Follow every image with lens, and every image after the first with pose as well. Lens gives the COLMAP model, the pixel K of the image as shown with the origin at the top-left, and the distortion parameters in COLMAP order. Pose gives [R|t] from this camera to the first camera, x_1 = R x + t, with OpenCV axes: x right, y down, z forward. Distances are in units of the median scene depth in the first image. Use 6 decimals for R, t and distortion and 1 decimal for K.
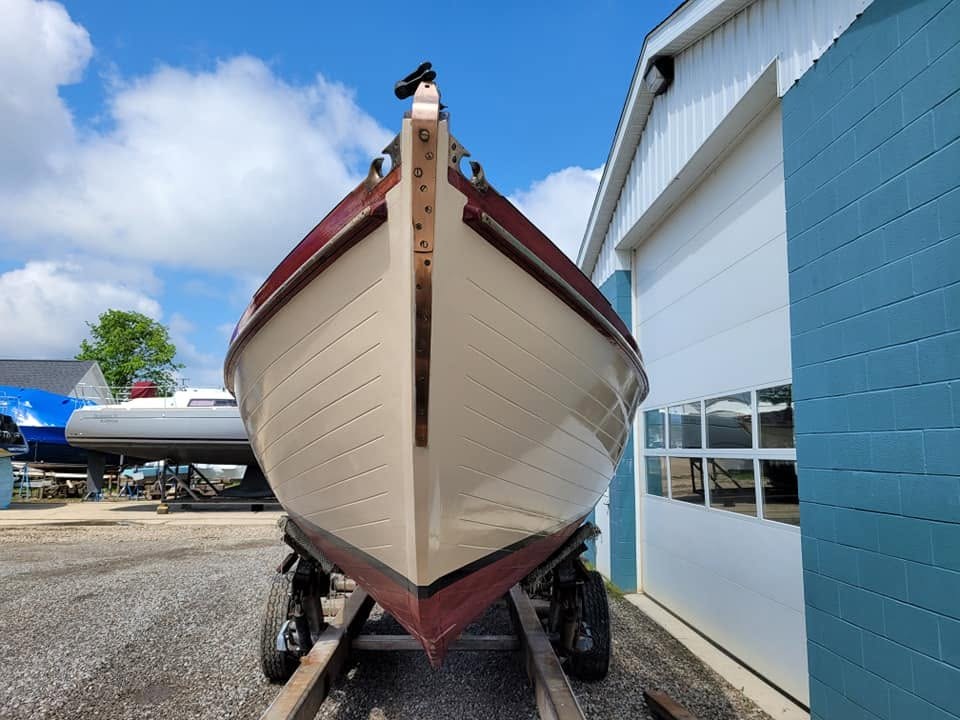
lens RADIAL K [[724.8, 0, 480.0], [0, 724.8, 360.0], [0, 0, 1]] dist [-0.040603, -0.003267]
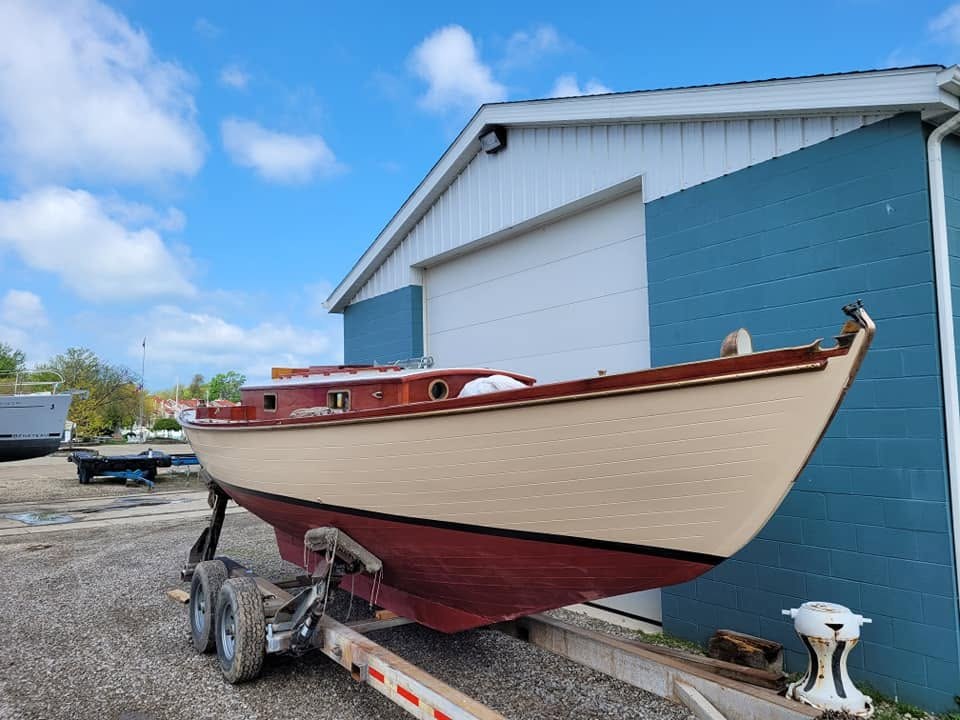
lens RADIAL K [[743.5, 0, 480.0], [0, 743.5, 360.0], [0, 0, 1]] dist [-0.001345, -0.000775]
pose [[0.864860, 0.014140, 0.501814, -0.465463], [-0.032869, 0.999053, 0.028497, -0.067803], [-0.500936, -0.041140, 0.864506, -0.100464]]
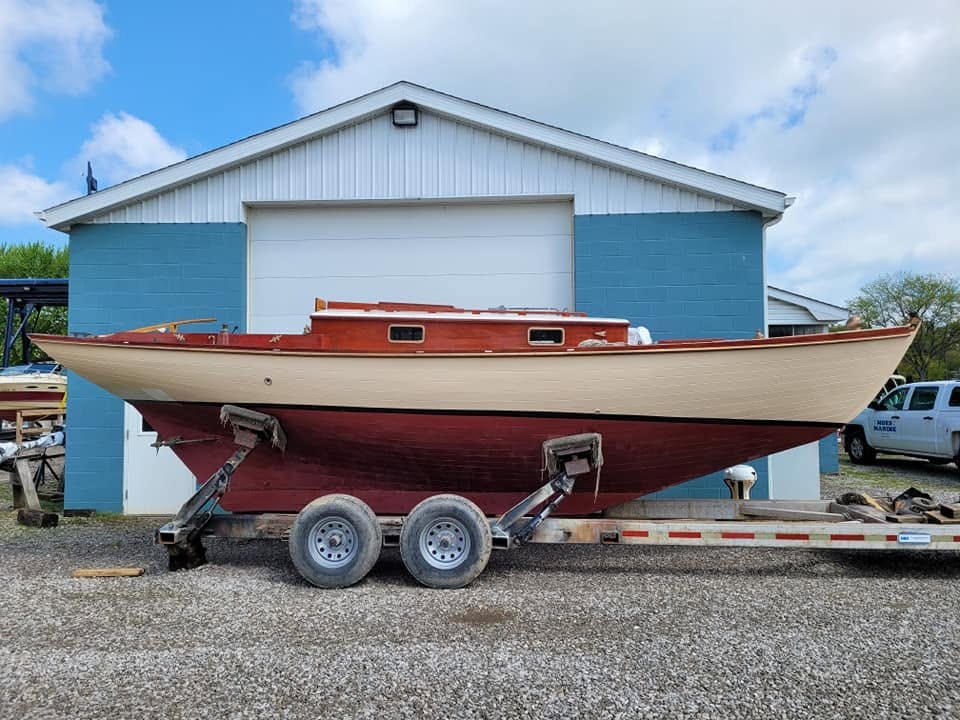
lens RADIAL K [[724.8, 0, 480.0], [0, 724.8, 360.0], [0, 0, 1]] dist [-0.040603, -0.003267]
pose [[0.133110, 0.030402, 0.990635, -1.260155], [-0.118894, 0.992801, -0.014492, 0.079190], [-0.983944, -0.115852, 0.135766, 0.735767]]
